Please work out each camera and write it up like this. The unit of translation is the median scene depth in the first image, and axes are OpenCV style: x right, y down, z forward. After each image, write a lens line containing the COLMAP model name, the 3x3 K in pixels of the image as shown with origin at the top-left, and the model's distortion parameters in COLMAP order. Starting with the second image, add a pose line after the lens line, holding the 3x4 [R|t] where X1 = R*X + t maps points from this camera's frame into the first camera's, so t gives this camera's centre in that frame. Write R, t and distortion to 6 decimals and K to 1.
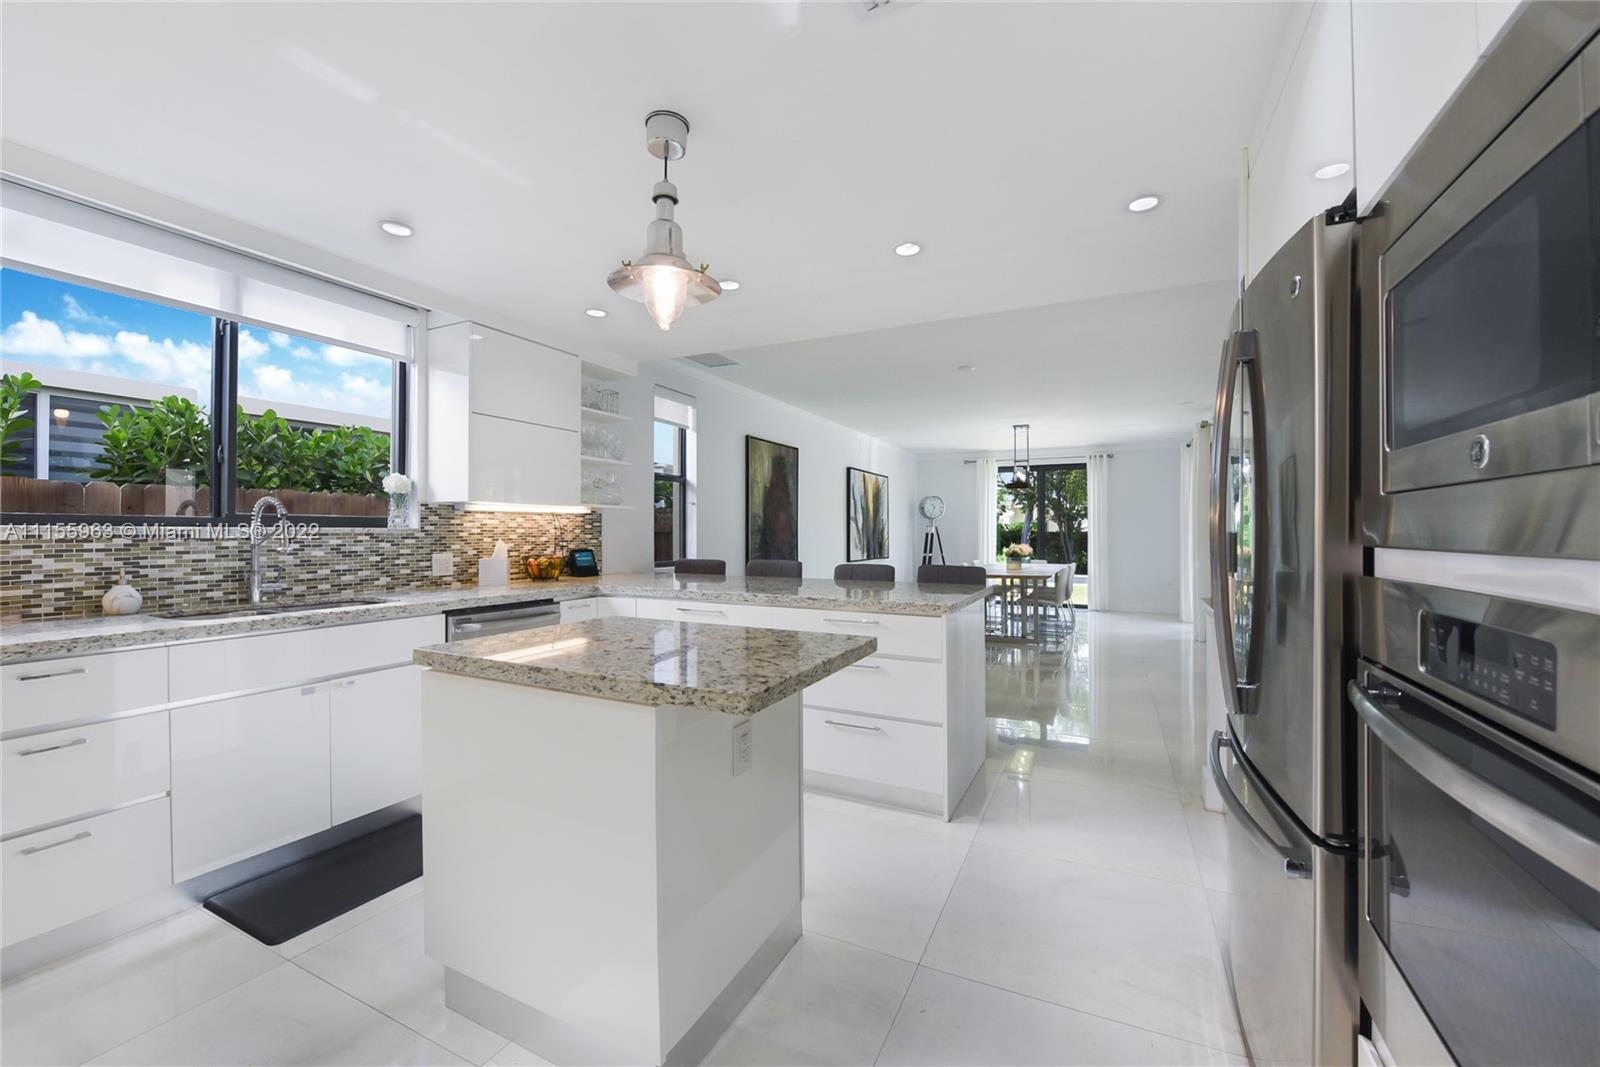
lens RADIAL K [[636.2, 0, 800.1], [0, 636.2, 527.3], [0, 0, 1]] dist [-0.001345, -0.000007]
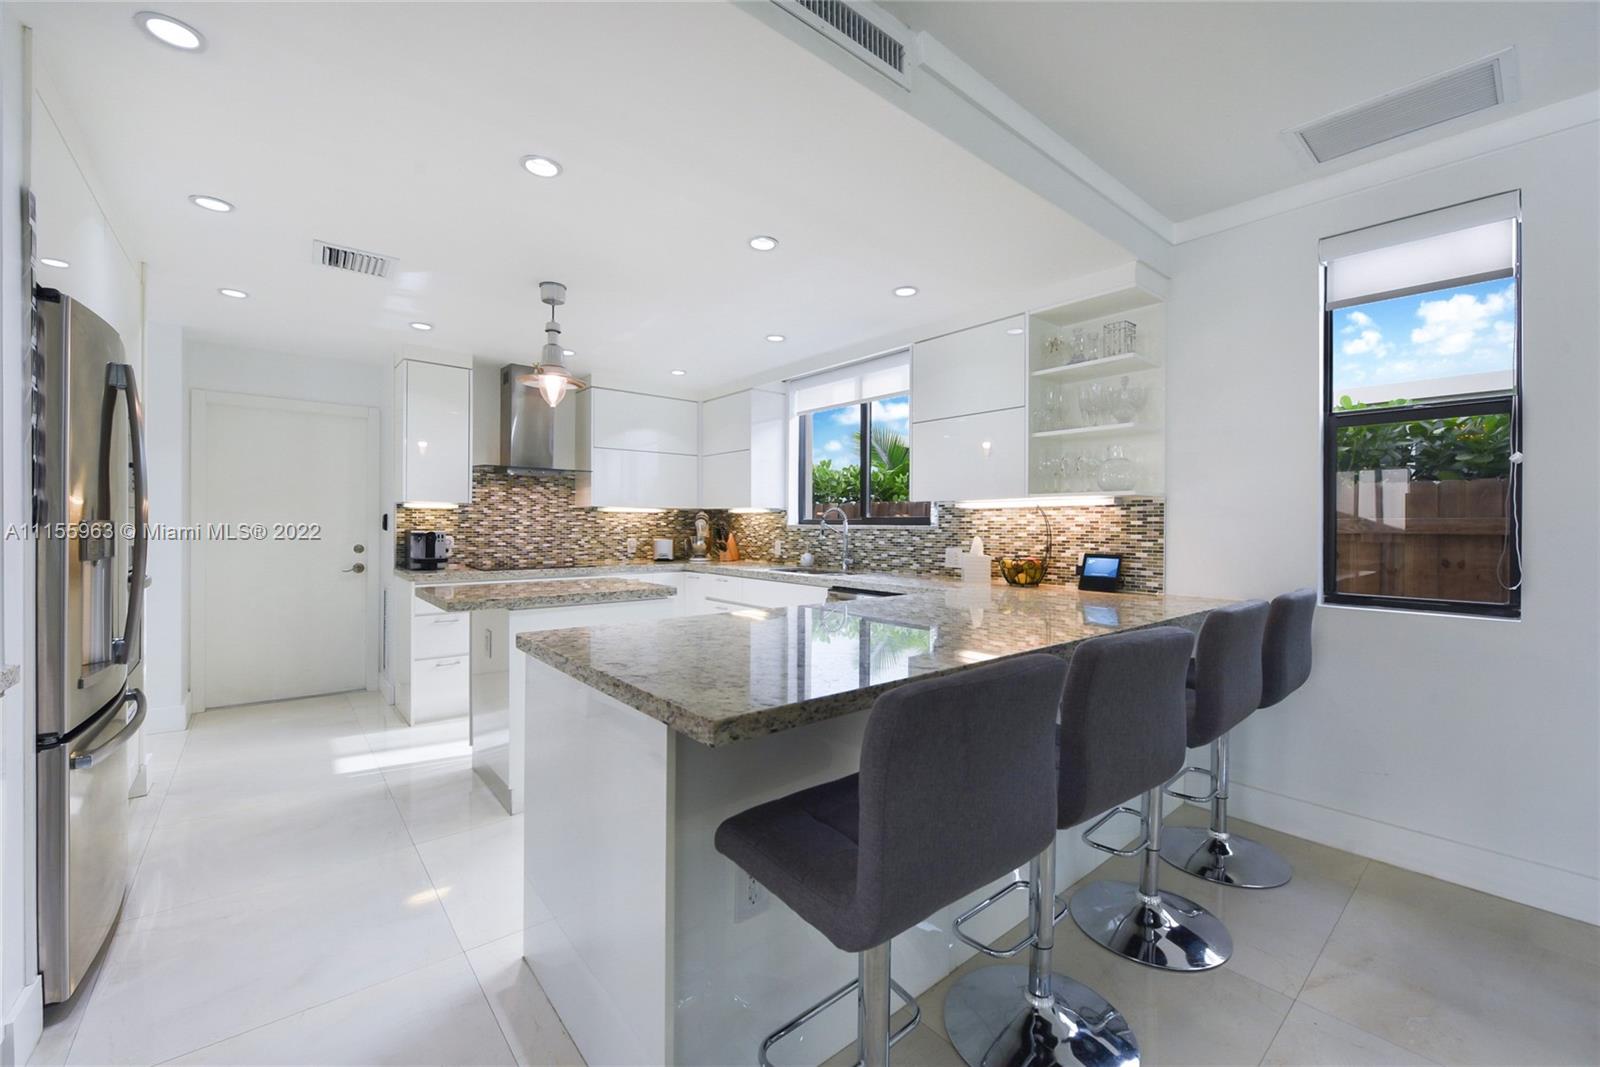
lens RADIAL K [[636.2, 0, 801.6], [0, 636.2, 530.5], [0, 0, 1]] dist [-0.001345, -0.000007]
pose [[-0.404303, 0.000952, -0.914625, 0.587446], [-0.002935, 0.999993, 0.002338, 0.008571], [0.914621, 0.003630, -0.404297, 1.240790]]
